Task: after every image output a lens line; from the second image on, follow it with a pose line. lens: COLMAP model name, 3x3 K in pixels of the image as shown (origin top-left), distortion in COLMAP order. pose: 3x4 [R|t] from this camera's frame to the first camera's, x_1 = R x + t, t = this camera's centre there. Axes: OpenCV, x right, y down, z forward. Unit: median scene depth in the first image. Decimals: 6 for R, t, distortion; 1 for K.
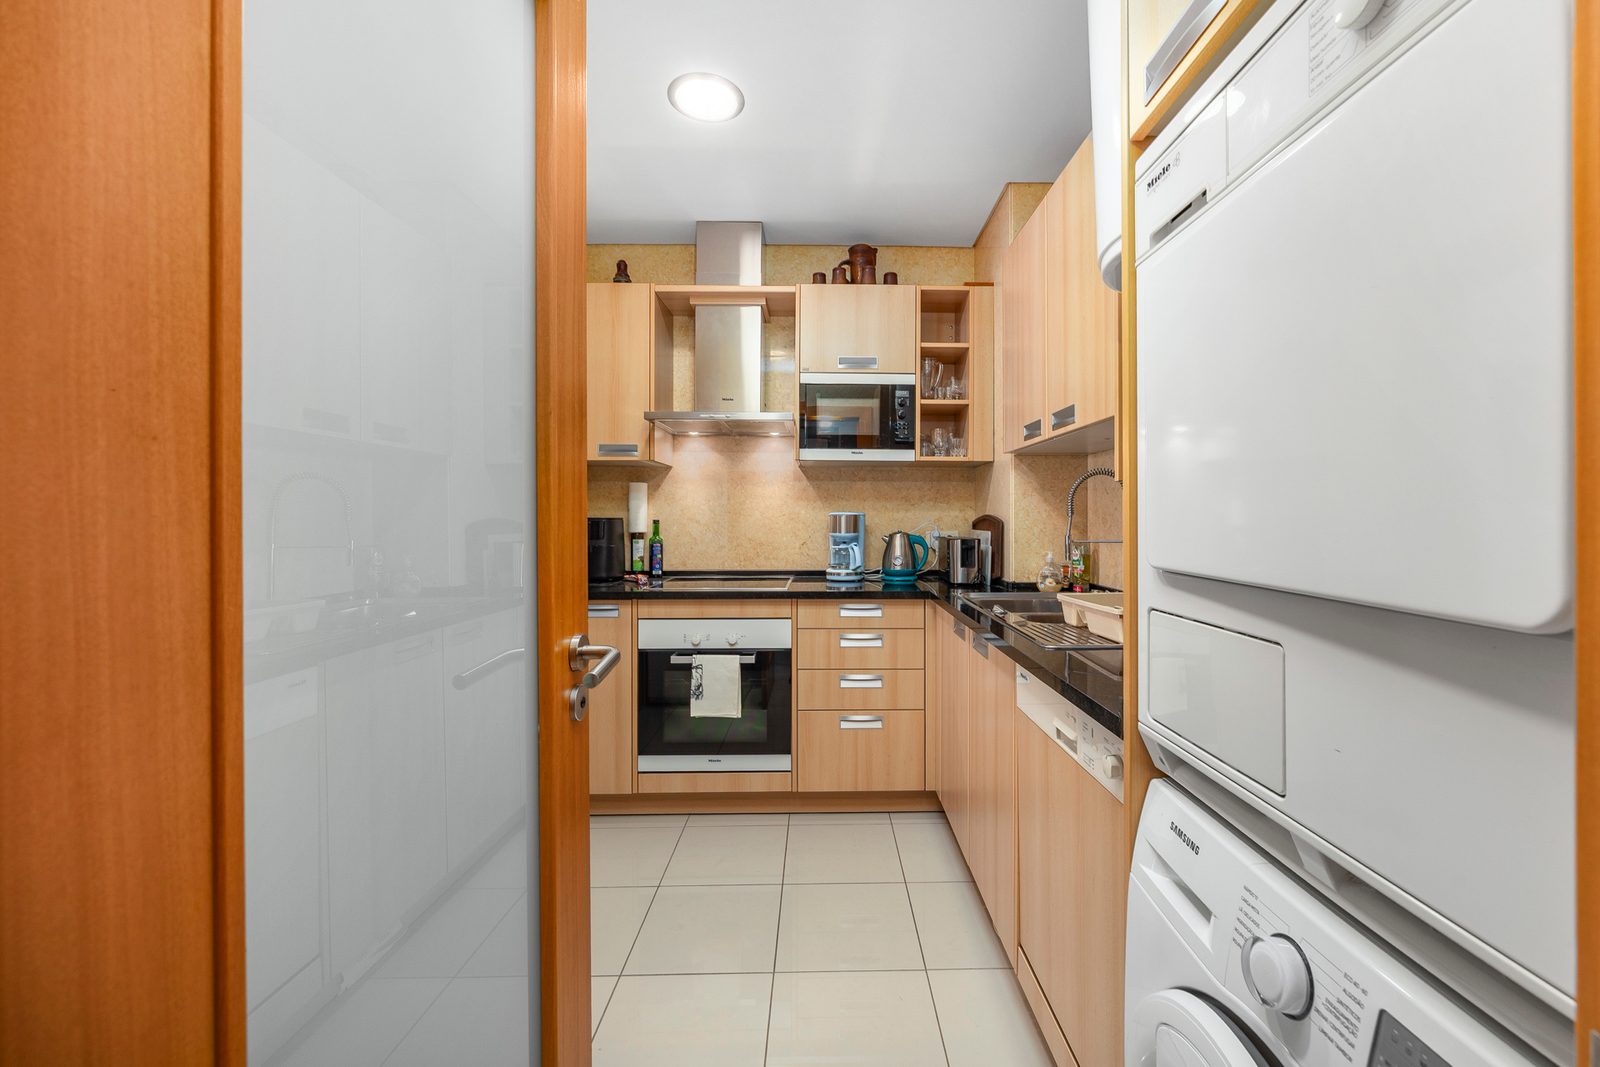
lens RADIAL K [[641.0, 0, 822.1], [0, 641.0, 518.3], [0, 0, 1]] dist [-0.000802, -0.000050]
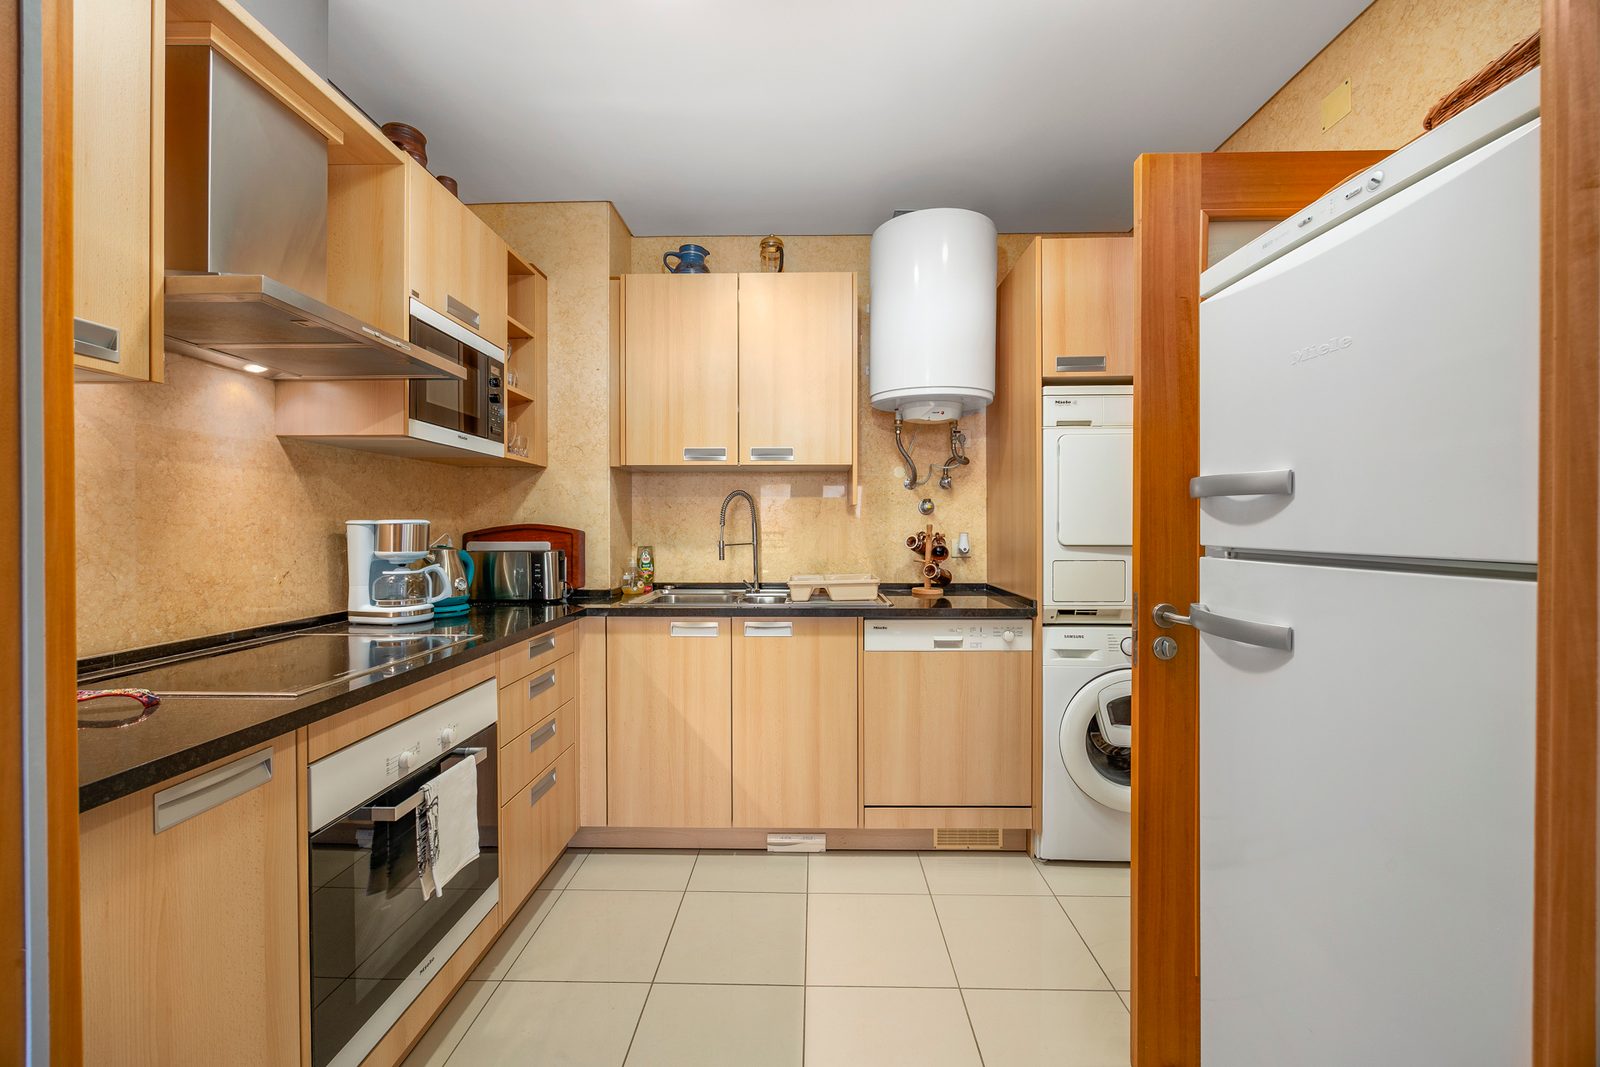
lens RADIAL K [[626.3, 0, 798.4], [0, 626.3, 529.3], [0, 0, 1]] dist [-0.000599, -0.000052]
pose [[0.026181, -0.006126, 0.999638, -0.650299], [0.004783, 0.999971, 0.006003, -0.001804], [-0.999646, 0.004624, 0.026210, 0.614718]]
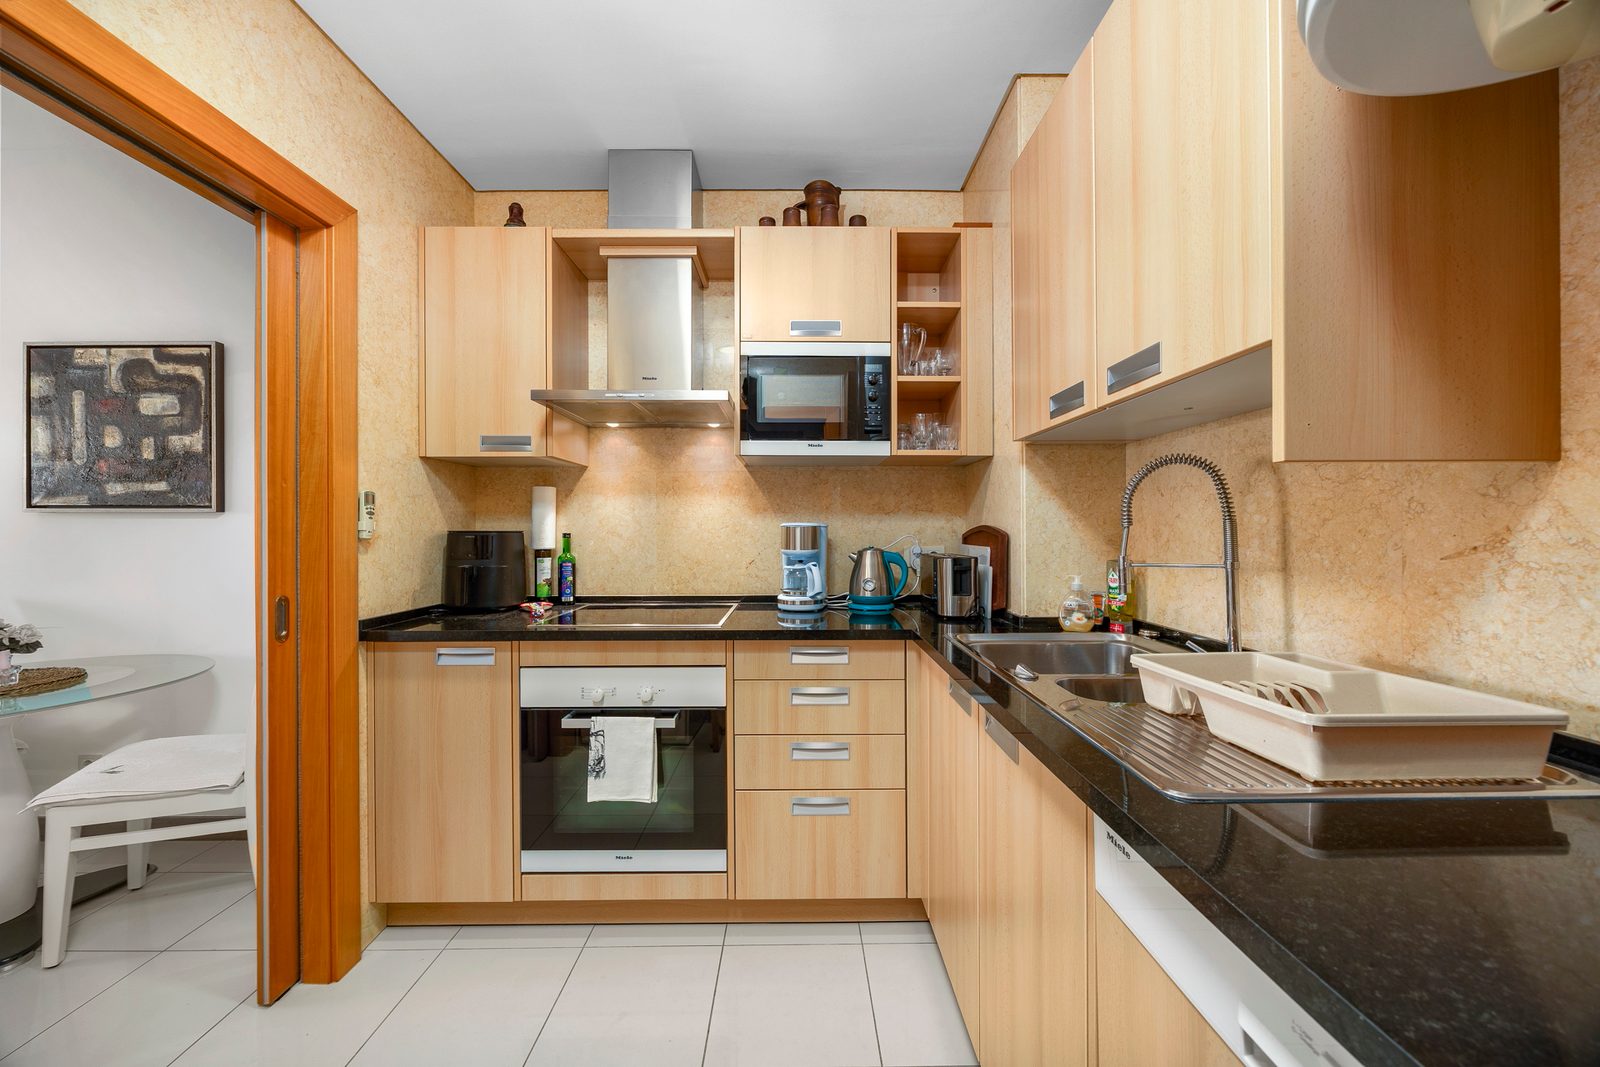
lens RADIAL K [[614.8, 0, 799.2], [0, 614.8, 526.1], [0, 0, 1]] dist [-0.002407, -0.000523]
pose [[0.999985, -0.003751, 0.004033, 0.032099], [0.003770, 0.999983, -0.004535, -0.002223], [-0.004016, 0.004550, 0.999982, 0.265257]]
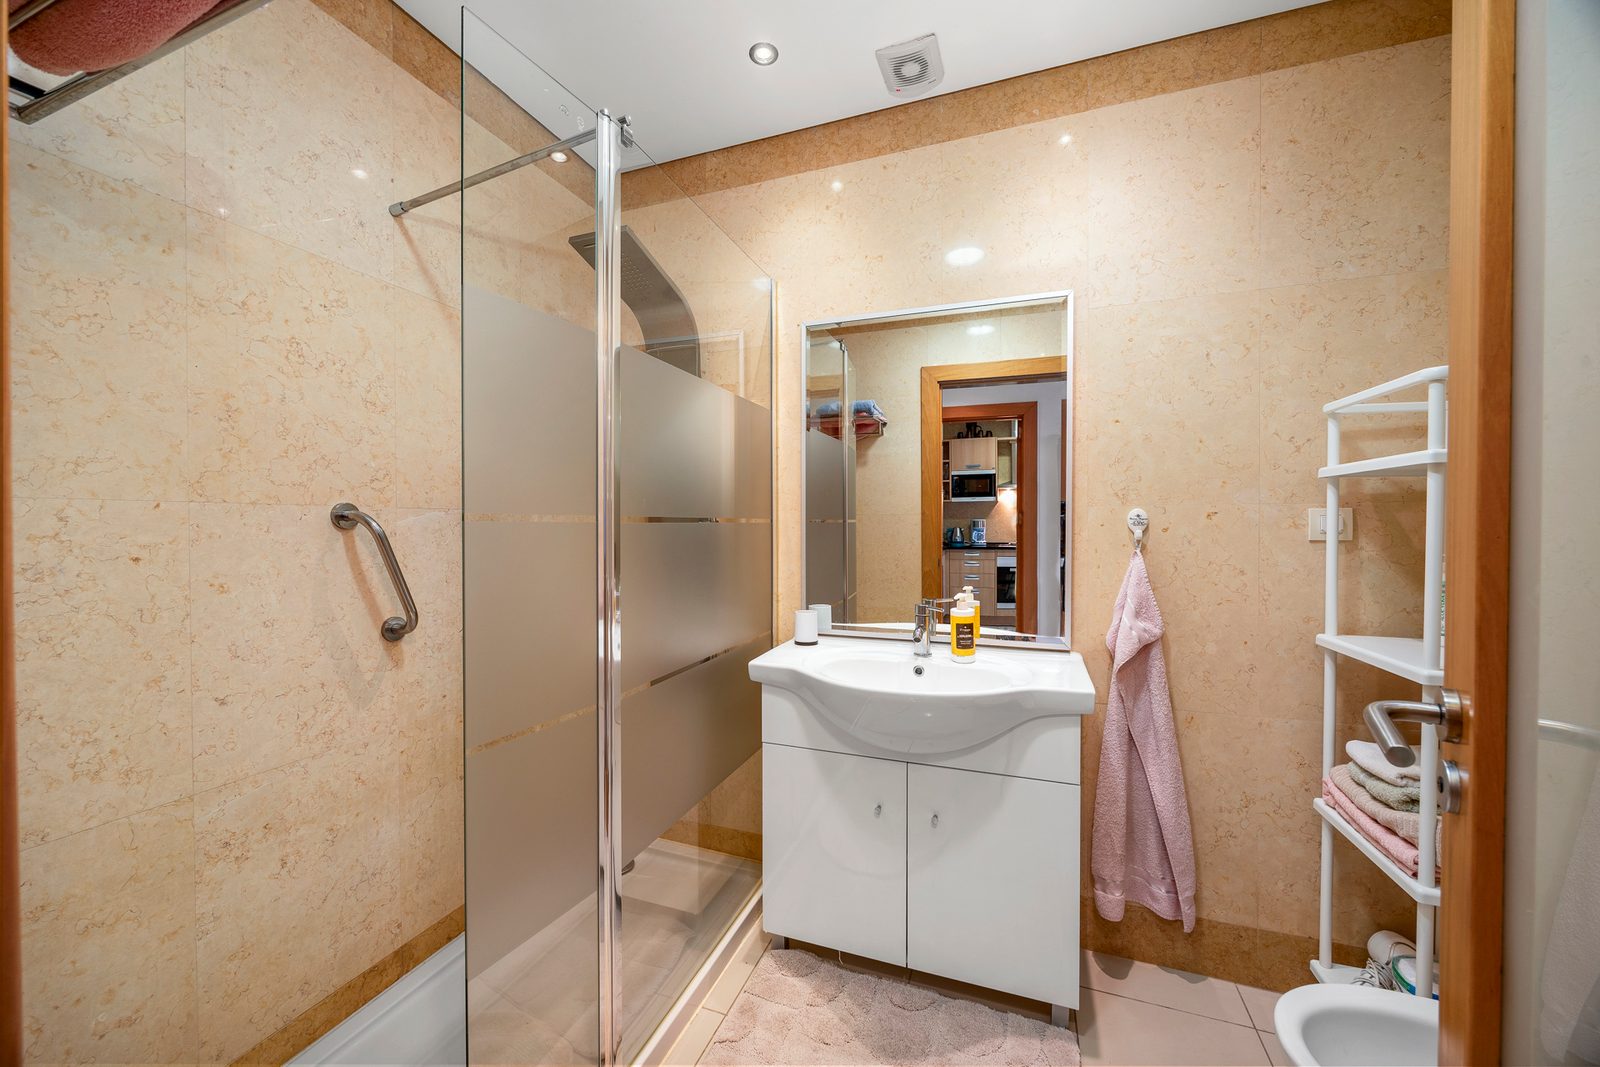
lens RADIAL K [[605.8, 0, 798.6], [0, 605.8, 531.8], [0, 0, 1]] dist [-0.002063, -0.000209]
pose [[0.936956, 0.006165, -0.349393, -0.160361], [-0.002597, 0.999940, 0.010680, 0.016892], [0.349438, -0.009100, 0.936915, -1.771953]]
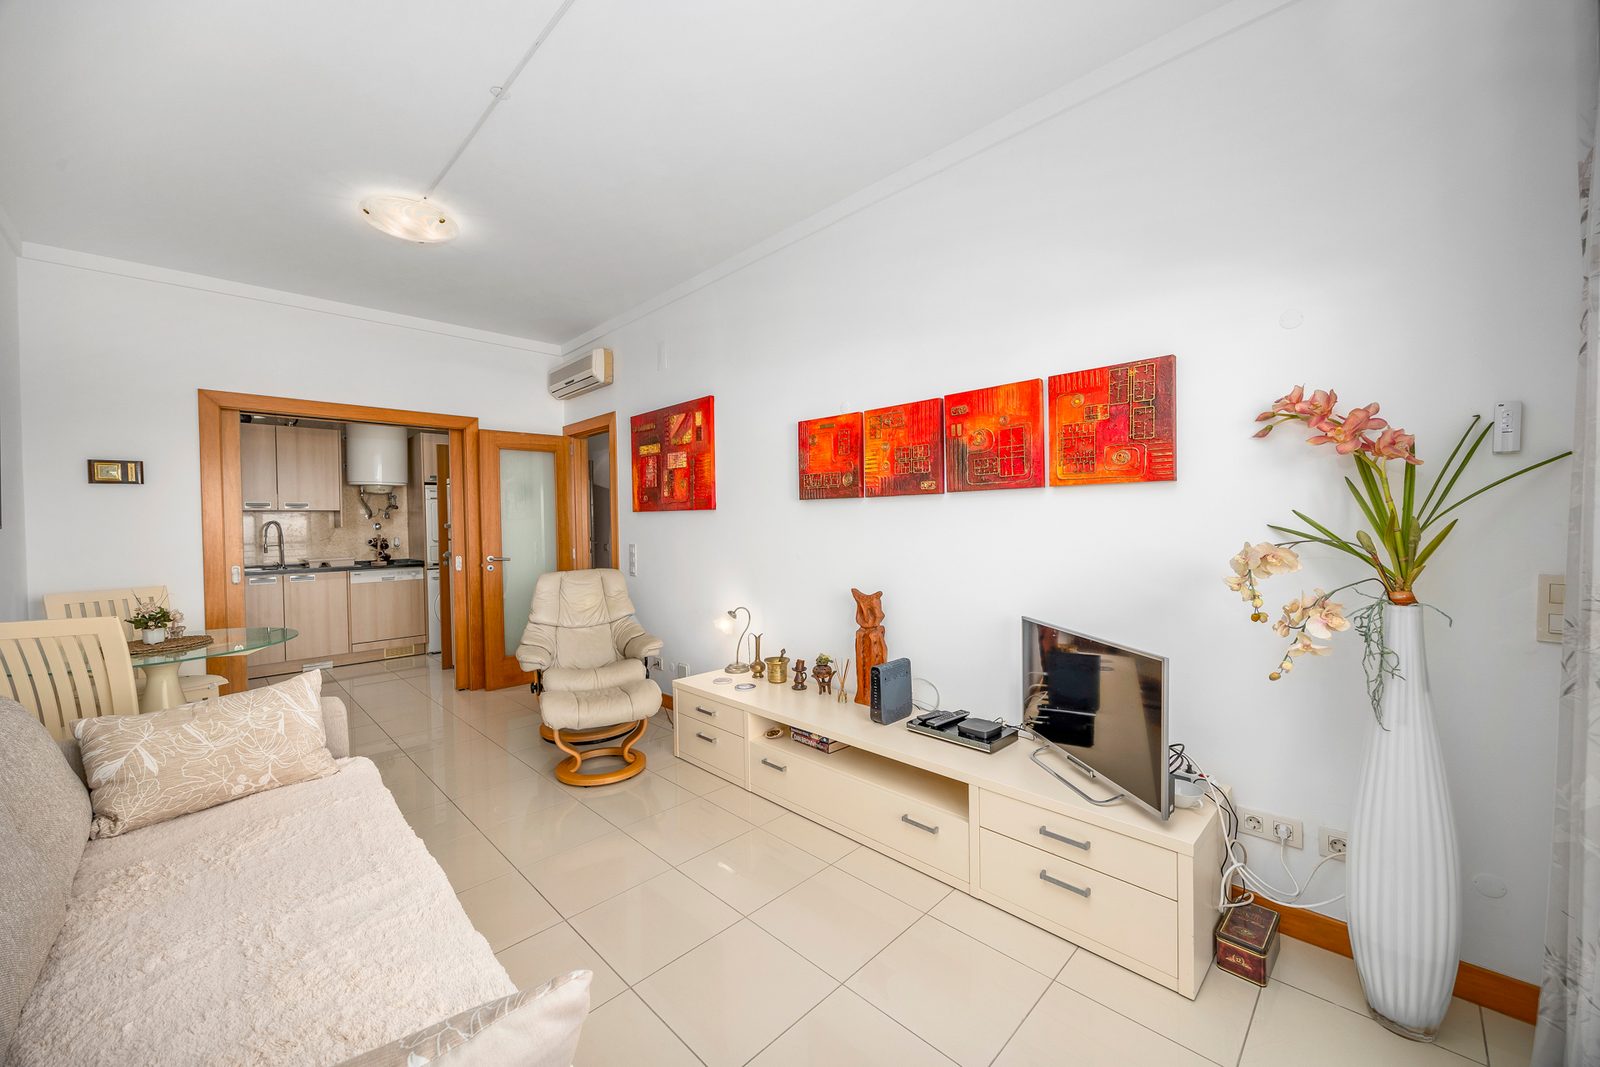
lens RADIAL K [[606.9, 0, 800.8], [0, 606.9, 532.3], [0, 0, 1]] dist [-0.000989, -0.000279]
pose [[-0.704635, 0.003959, 0.709559, -2.394237], [0.020139, 0.999693, 0.014421, -0.011205], [-0.709284, 0.024452, -0.704499, 0.916212]]
